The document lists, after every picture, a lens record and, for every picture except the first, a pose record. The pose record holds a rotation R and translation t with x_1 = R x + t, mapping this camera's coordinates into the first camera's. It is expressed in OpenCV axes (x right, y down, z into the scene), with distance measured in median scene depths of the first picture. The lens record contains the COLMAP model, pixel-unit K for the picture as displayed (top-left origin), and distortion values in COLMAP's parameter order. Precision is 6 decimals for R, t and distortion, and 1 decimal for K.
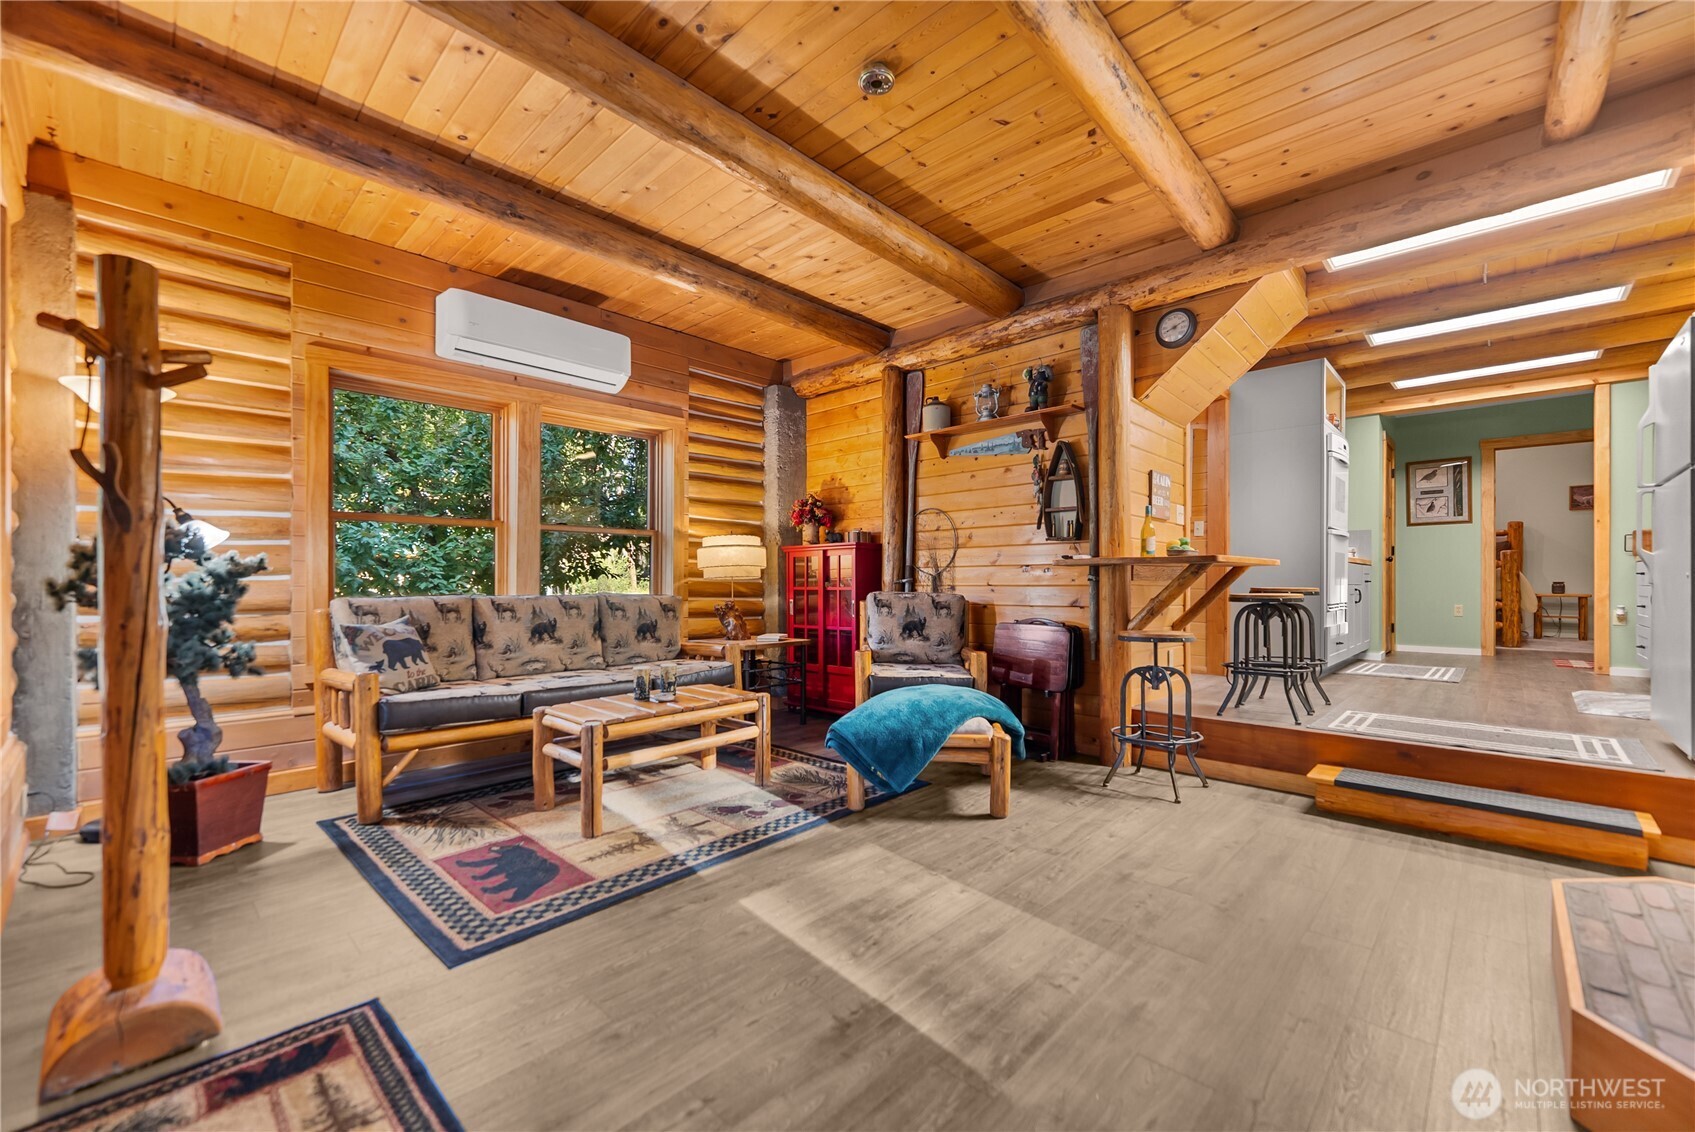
lens RADIAL K [[691.4, 0, 849.7], [0, 691.4, 582.0], [0, 0, 1]] dist [0.000455, -0.000652]
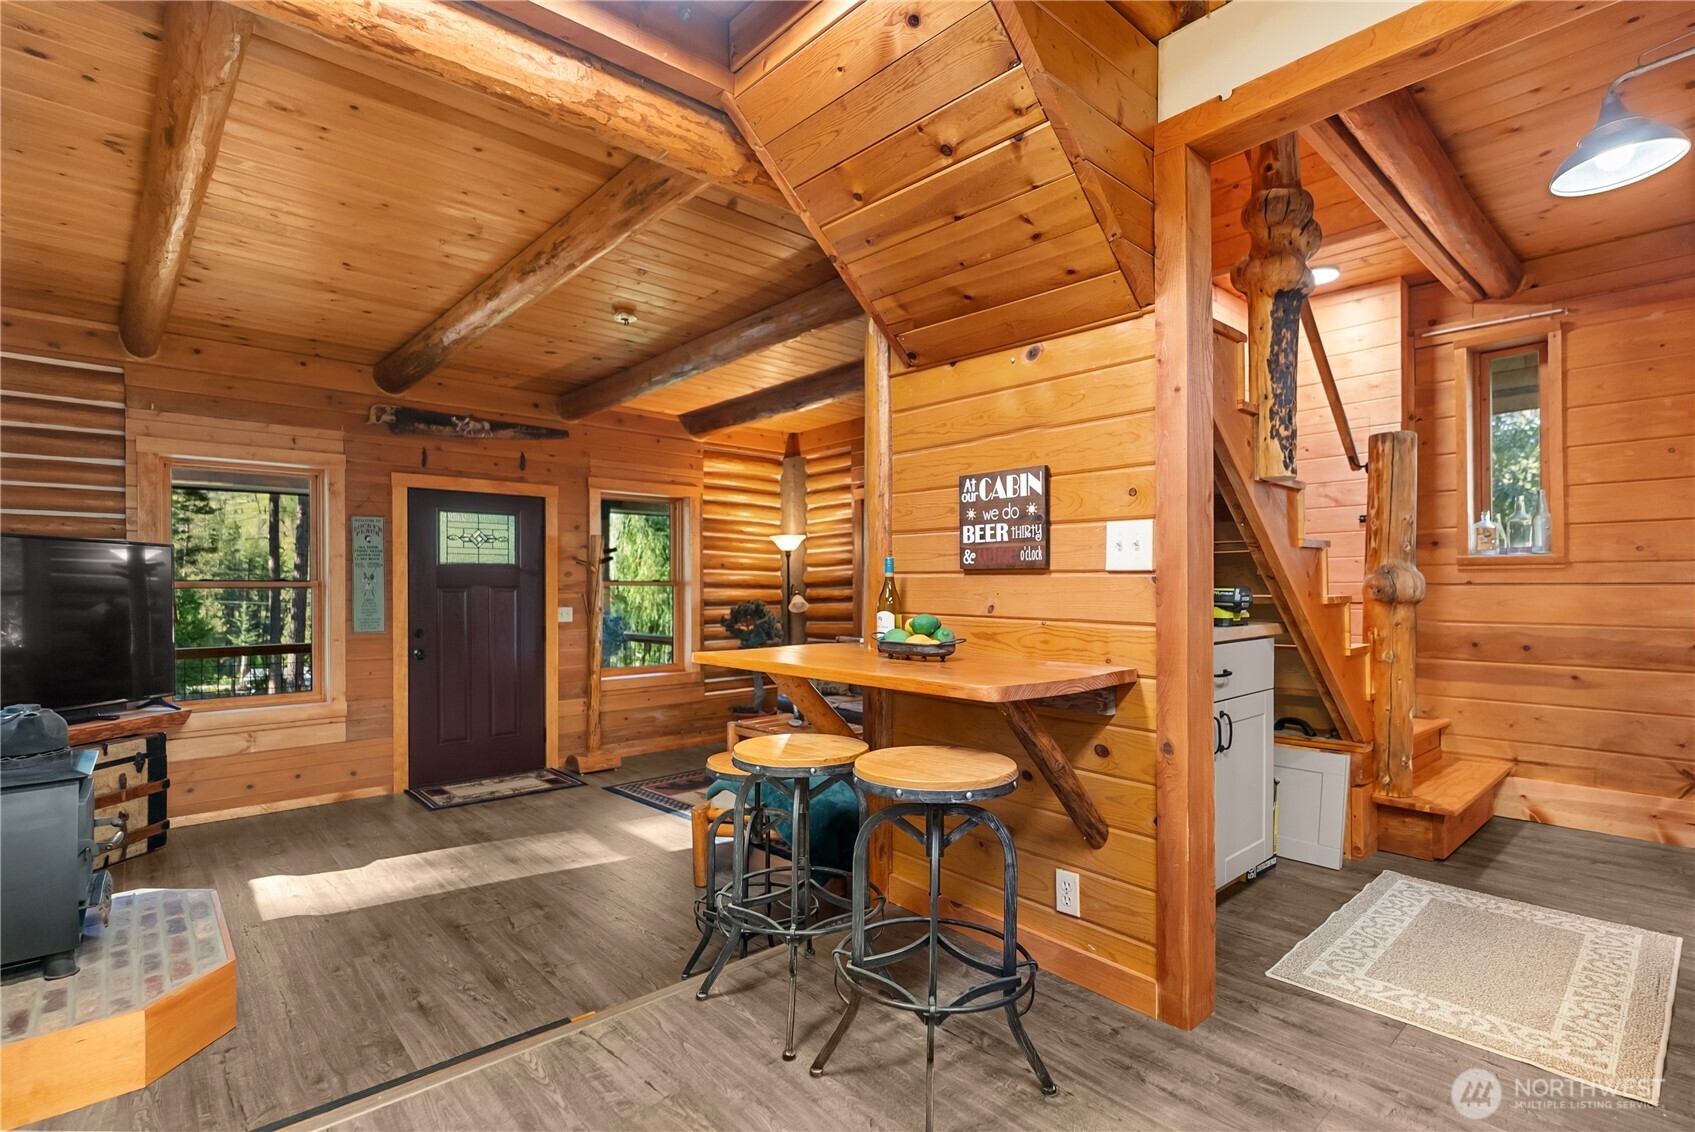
lens RADIAL K [[809.8, 0, 860.9], [0, 809.8, 581.7], [0, 0, 1]] dist [0.001056, -0.000684]
pose [[-0.071581, -0.001712, -0.997433, 1.071698], [-0.001712, 0.999997, -0.001594, -0.092220], [0.997433, 0.001593, -0.071583, 0.993561]]
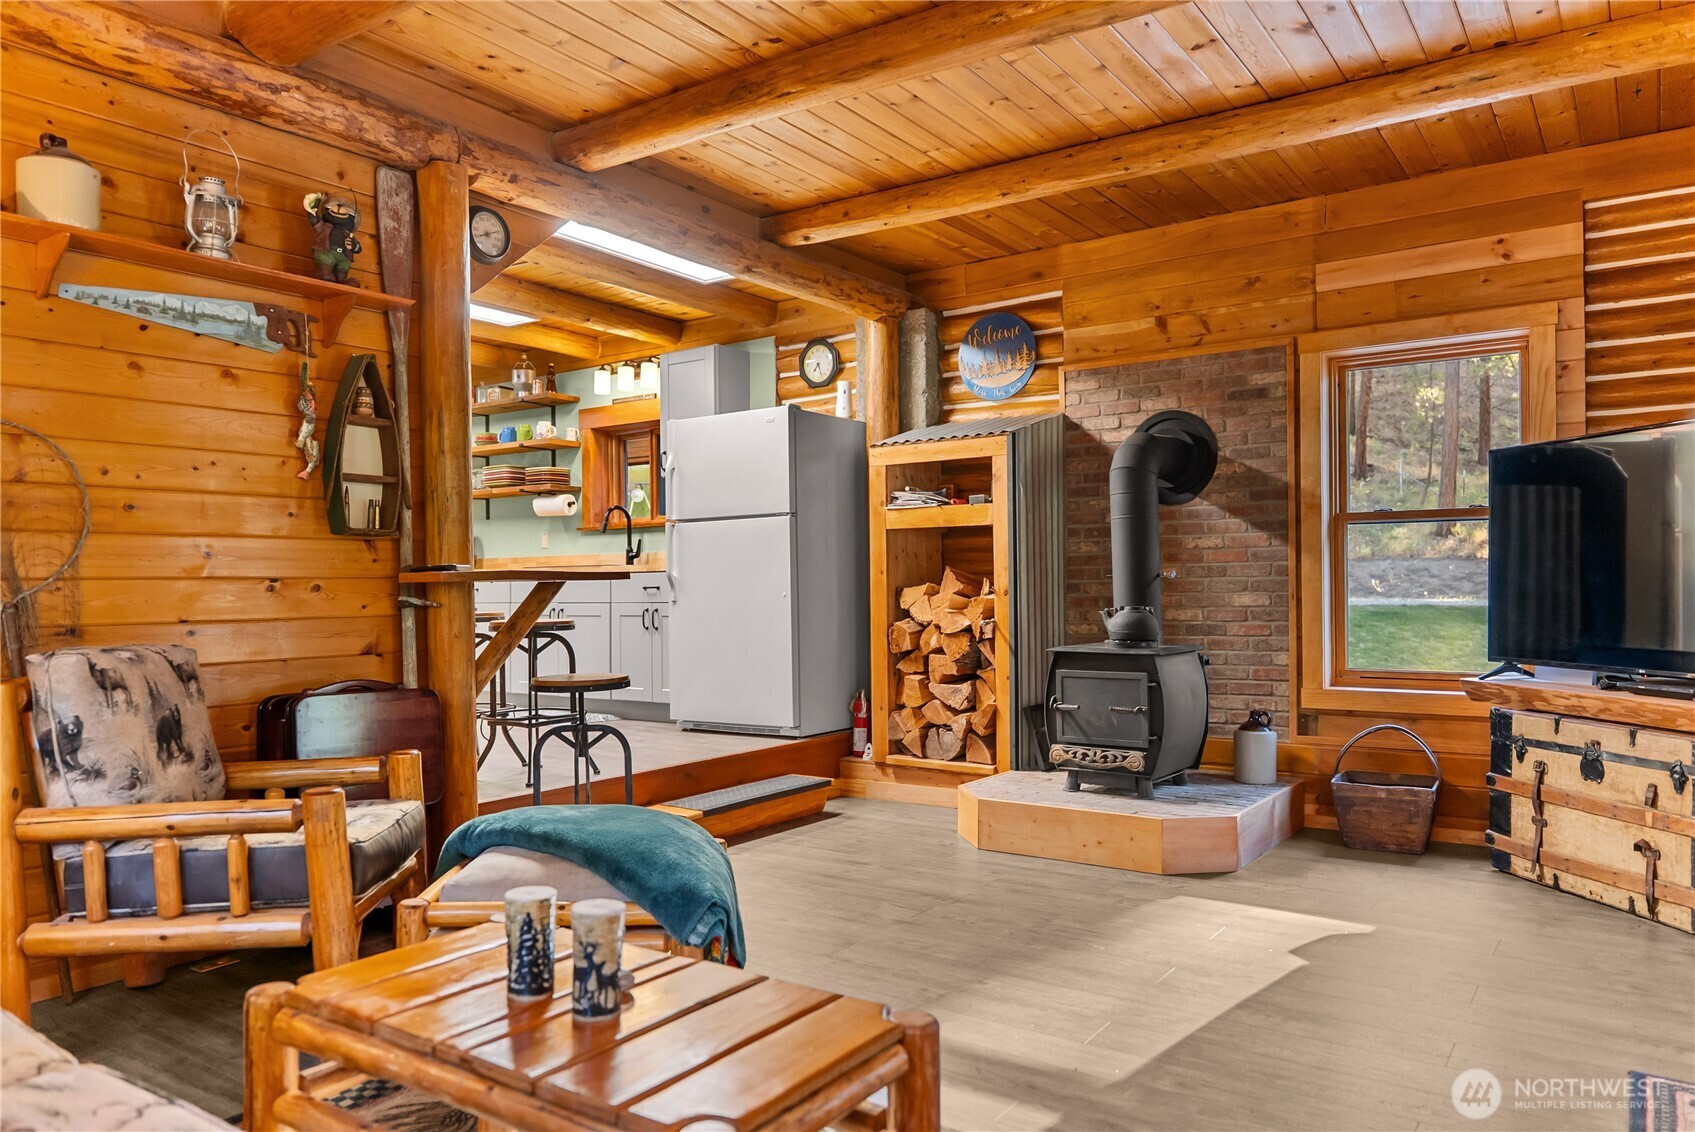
lens RADIAL K [[1149.2, 0, 847.8], [0, 1149.2, 592.4], [0, 0, 1]] dist [-0.016073, -0.001541]
pose [[-0.143315, -0.003164, 0.989672, -0.661652], [0.009300, 0.999946, 0.004543, -0.015067], [-0.989633, 0.009855, -0.143278, 0.765078]]
